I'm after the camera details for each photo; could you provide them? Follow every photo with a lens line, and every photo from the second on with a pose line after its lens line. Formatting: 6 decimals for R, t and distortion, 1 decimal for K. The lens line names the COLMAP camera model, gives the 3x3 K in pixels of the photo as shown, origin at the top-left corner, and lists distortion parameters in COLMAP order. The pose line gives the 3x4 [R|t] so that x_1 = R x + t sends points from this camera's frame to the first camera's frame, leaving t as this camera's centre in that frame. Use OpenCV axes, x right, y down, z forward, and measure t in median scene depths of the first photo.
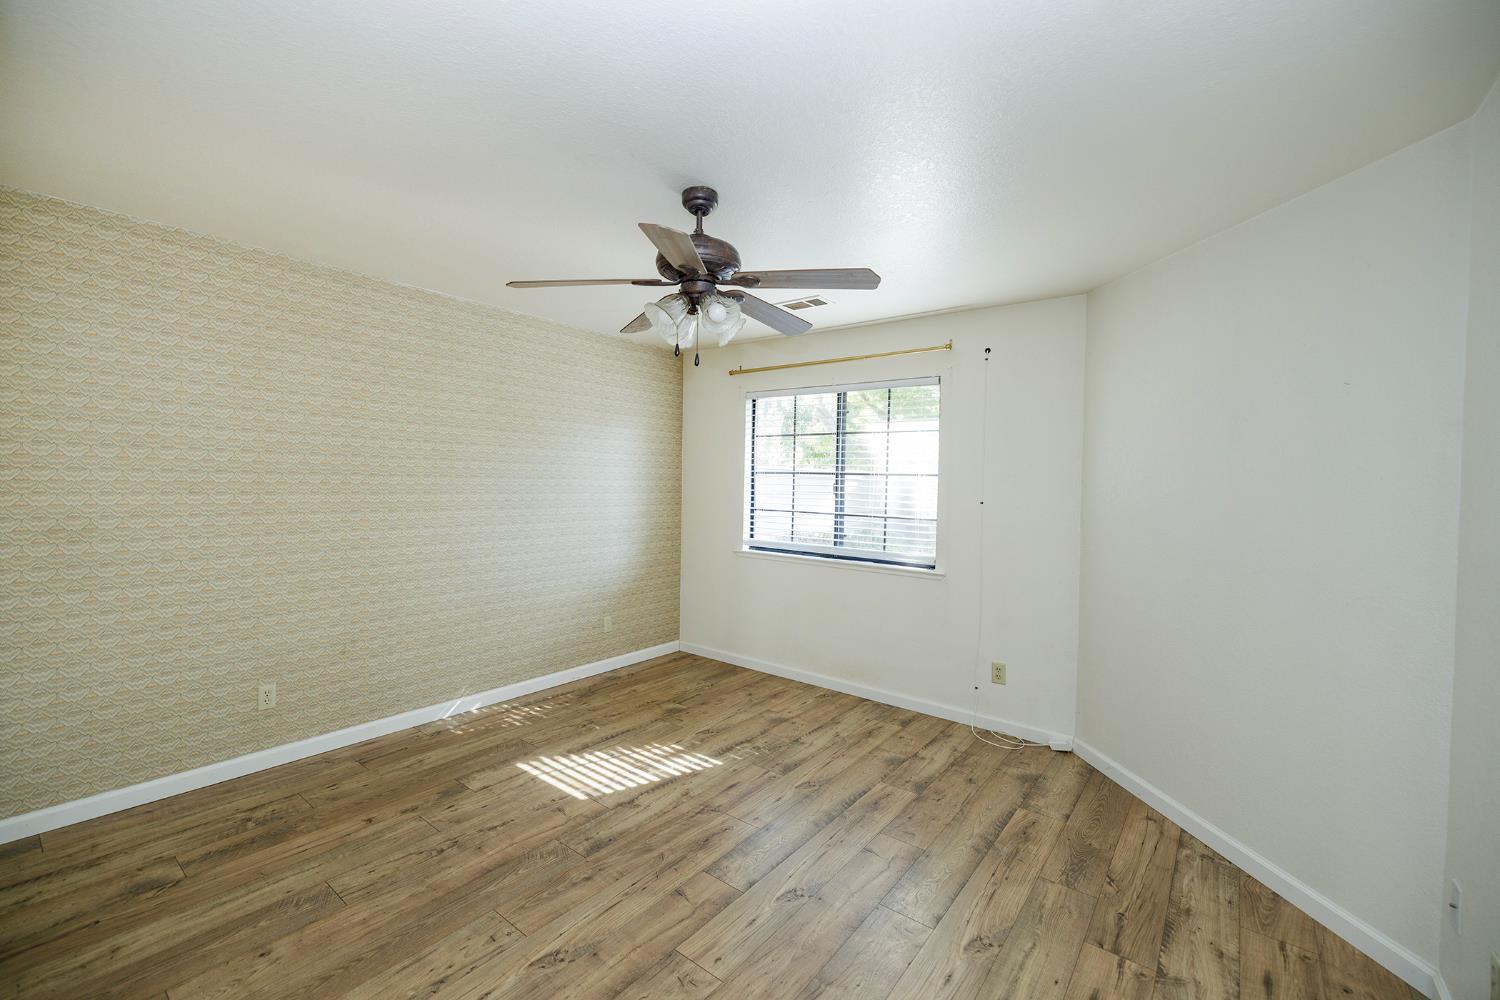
lens RADIAL K [[628.0, 0, 748.5], [0, 628.0, 496.5], [0, 0, 1]] dist [0.002950, -0.000358]
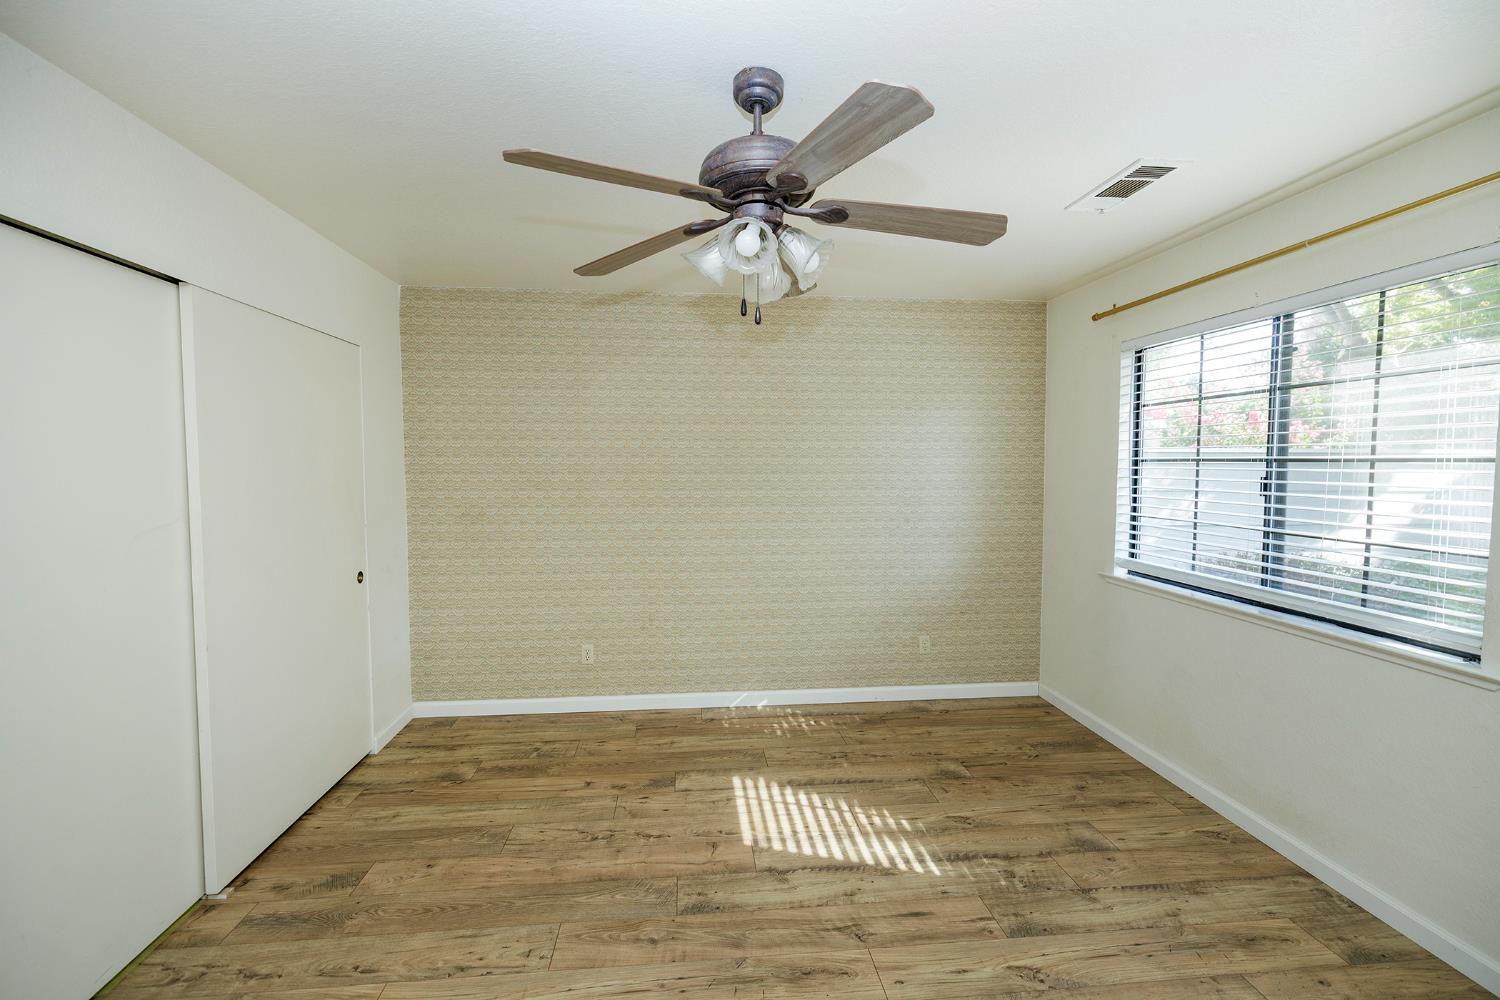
lens RADIAL K [[628.0, 0, 749.1], [0, 628.0, 504.0], [0, 0, 1]] dist [0.002950, -0.000358]
pose [[0.686848, 0.027876, -0.726267, 0.300713], [-0.005359, 0.999431, 0.033292, -0.017184], [0.726782, -0.018974, 0.686606, 0.342146]]
